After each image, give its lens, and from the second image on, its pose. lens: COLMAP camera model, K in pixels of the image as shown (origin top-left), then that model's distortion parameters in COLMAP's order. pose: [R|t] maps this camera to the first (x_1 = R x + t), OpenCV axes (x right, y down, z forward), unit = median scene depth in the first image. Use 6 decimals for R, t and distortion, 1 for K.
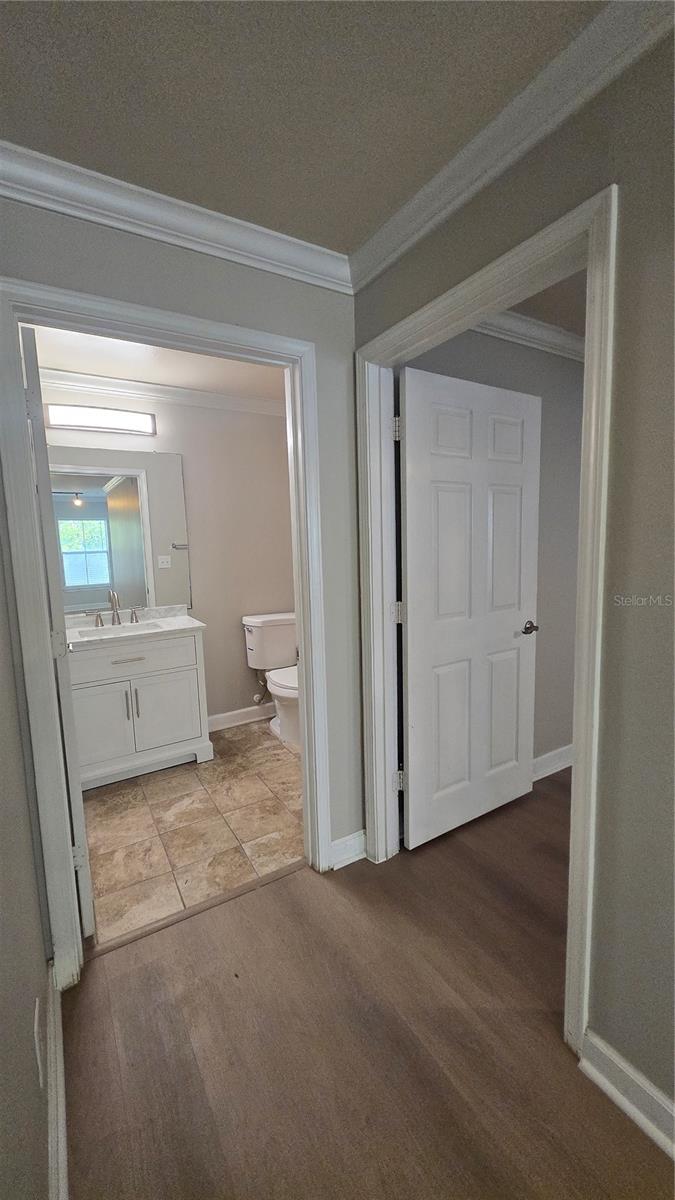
lens RADIAL K [[472.8, 0, 334.9], [0, 472.8, 599.3], [0, 0, 1]] dist [0.003835, -0.000442]
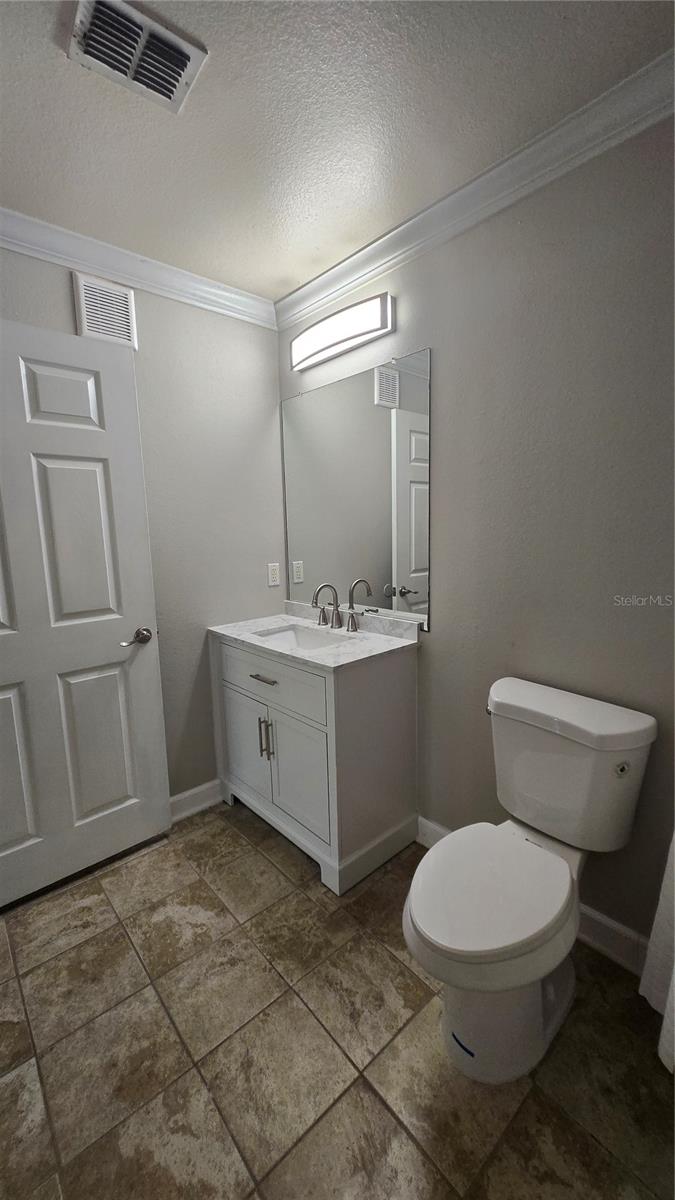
lens RADIAL K [[472.8, 0, 338.3], [0, 472.8, 591.0], [0, 0, 1]] dist [0.003835, -0.000442]
pose [[0.185531, 0.168828, -0.968026, 0.275045], [-0.101908, 0.983124, 0.151930, -0.132494], [0.977340, 0.070462, 0.199605, 1.000291]]
